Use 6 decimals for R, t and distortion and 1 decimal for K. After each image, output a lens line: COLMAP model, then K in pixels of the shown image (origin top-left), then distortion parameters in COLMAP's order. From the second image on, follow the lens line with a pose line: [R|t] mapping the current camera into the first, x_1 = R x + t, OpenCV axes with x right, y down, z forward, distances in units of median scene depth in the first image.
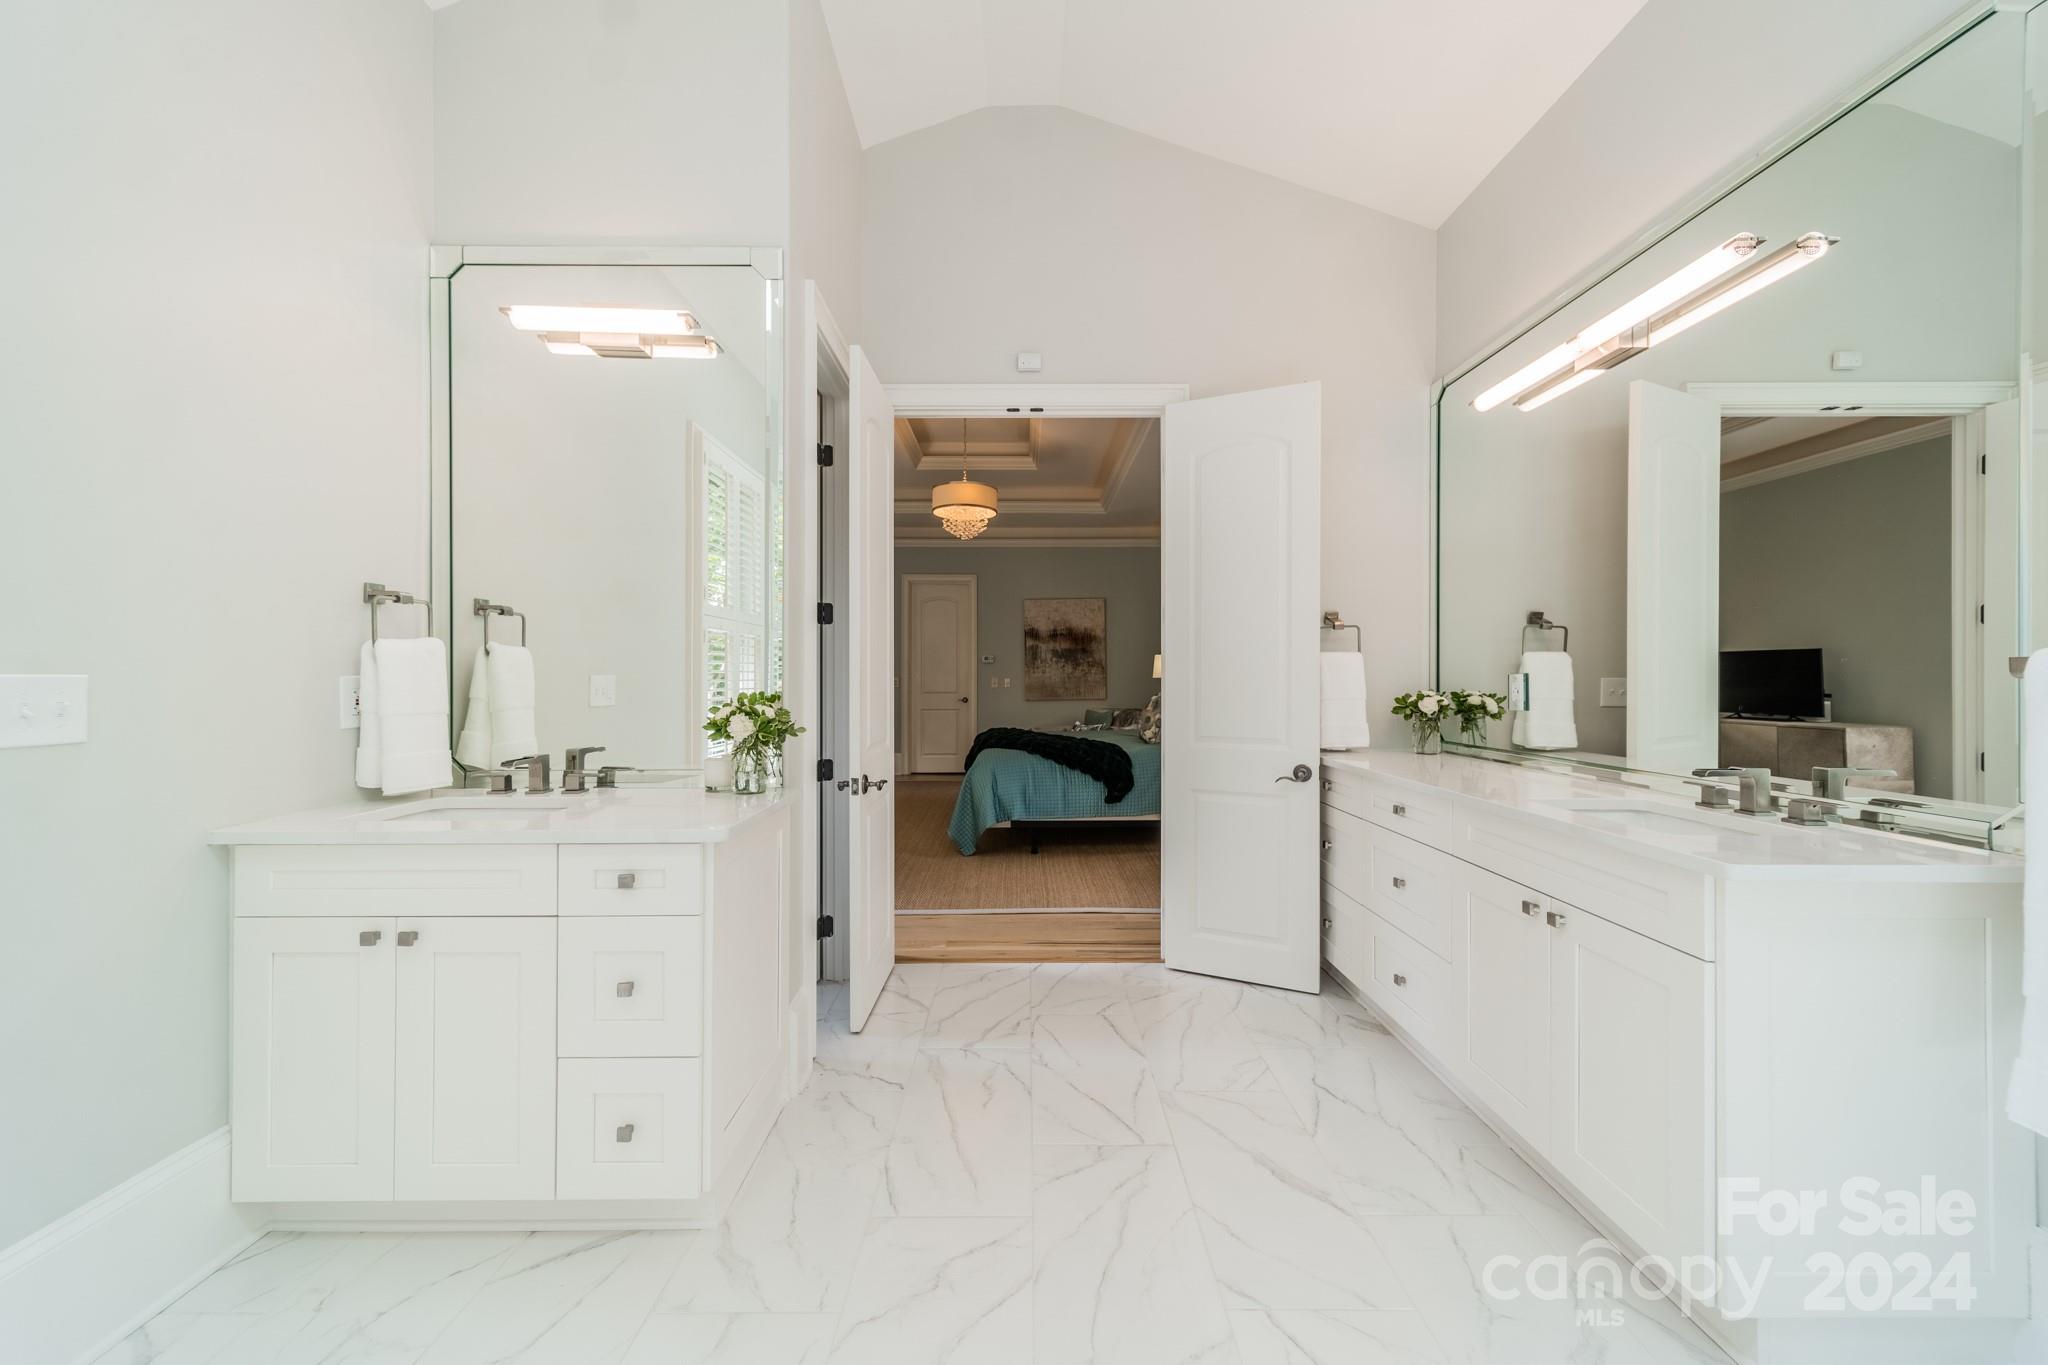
lens RADIAL K [[736.1, 0, 1028.3], [0, 736.1, 683.2], [0, 0, 1]] dist [0.006926, 0.000011]
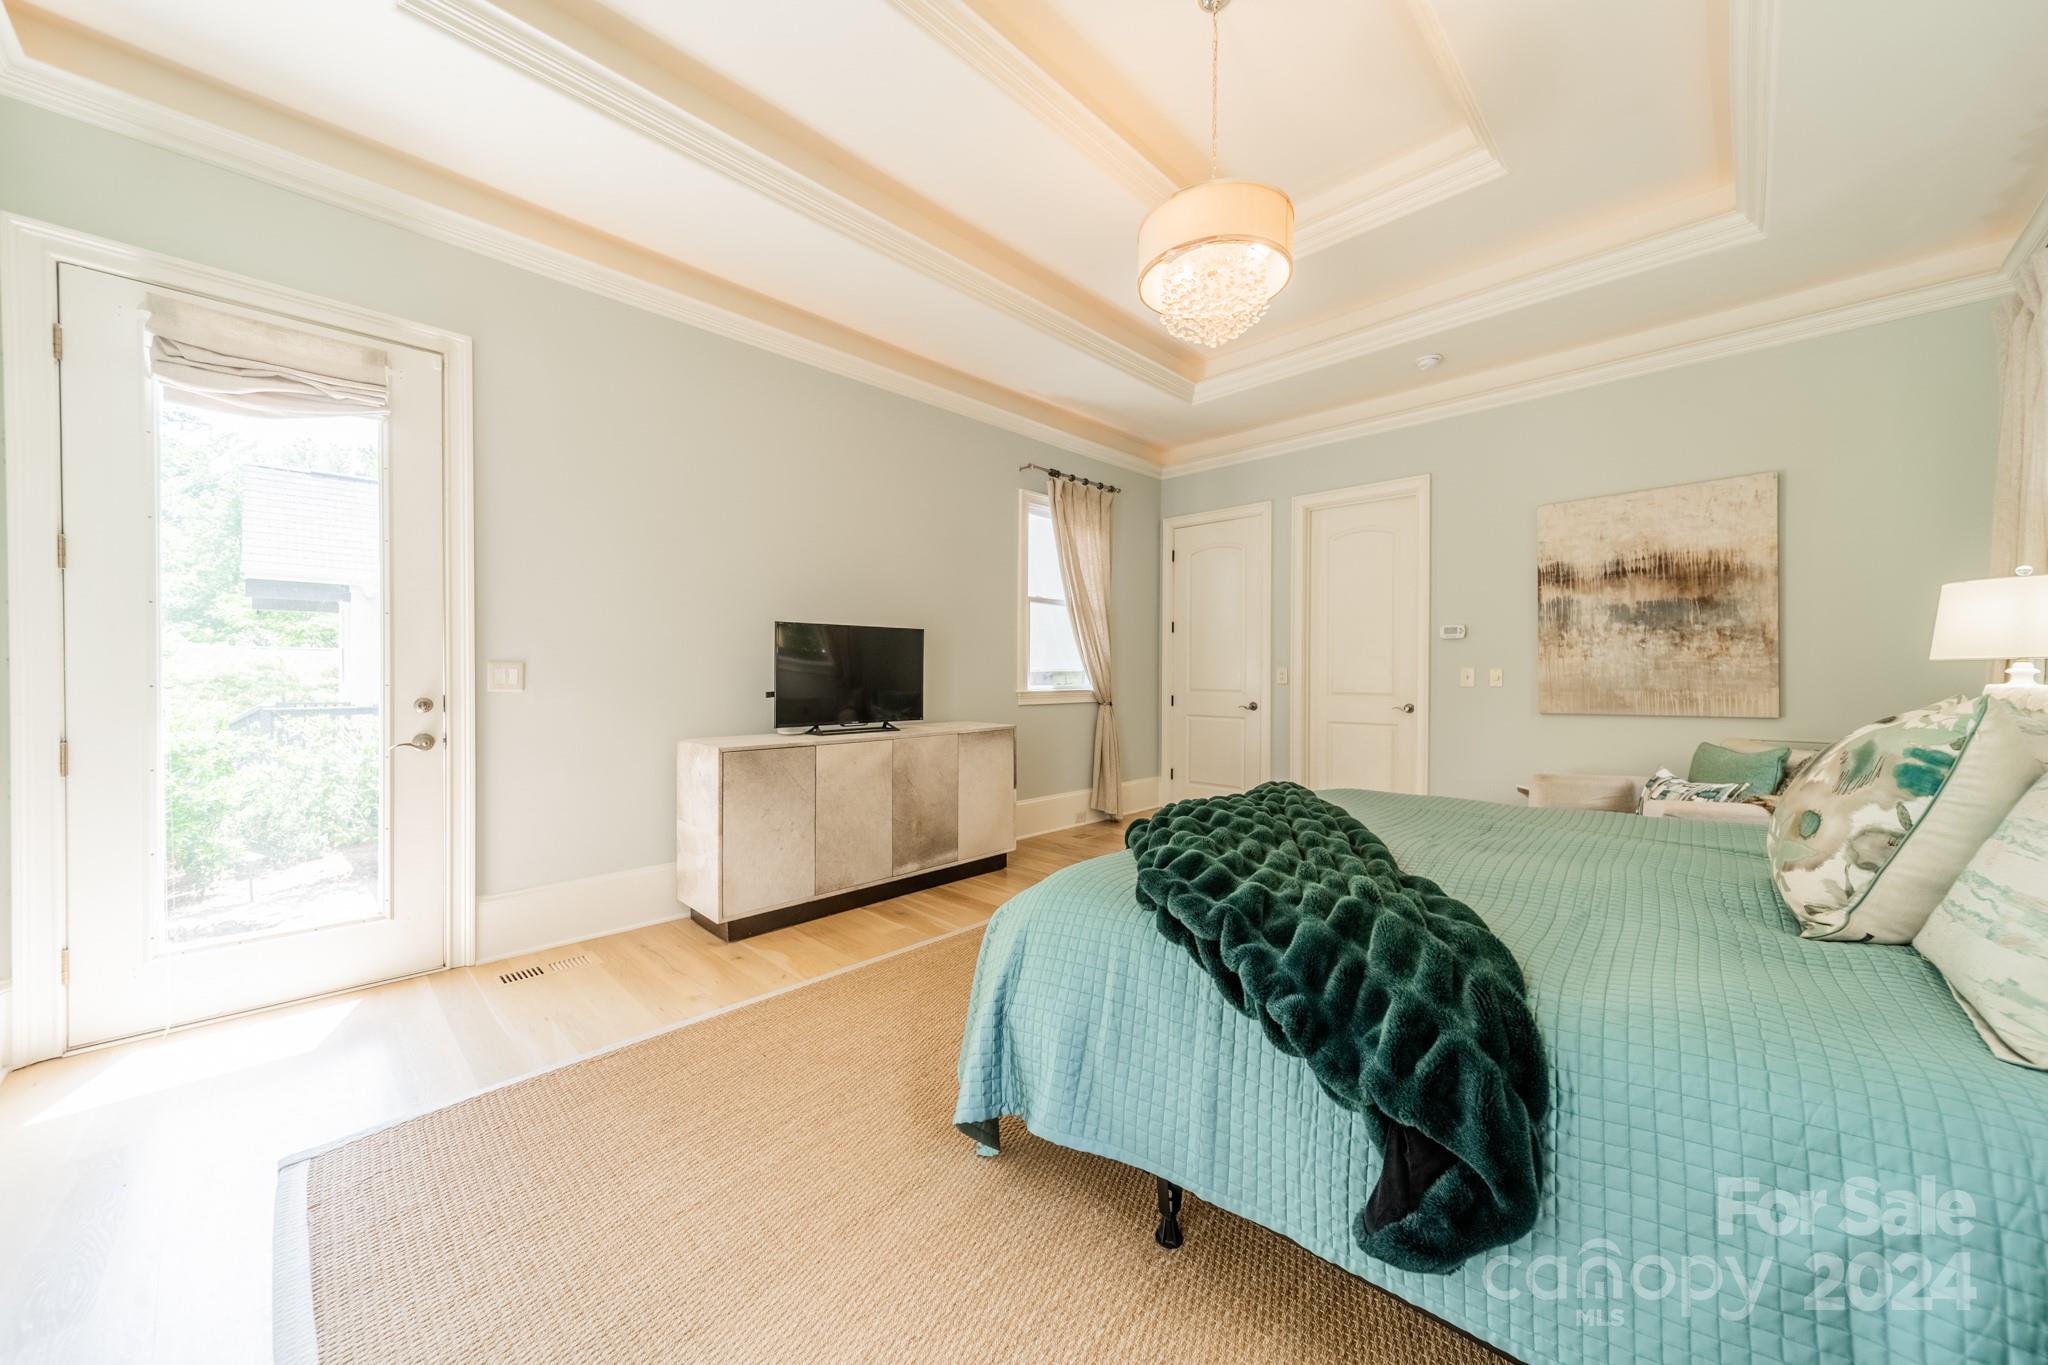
lens RADIAL K [[736.1, 0, 1016.9], [0, 736.1, 689.2], [0, 0, 1]] dist [0.006926, 0.000011]
pose [[0.707966, 0.014553, -0.706097, 0.096837], [-0.005577, 0.999872, 0.015016, 0.001678], [0.706225, -0.006693, 0.707956, 0.410885]]
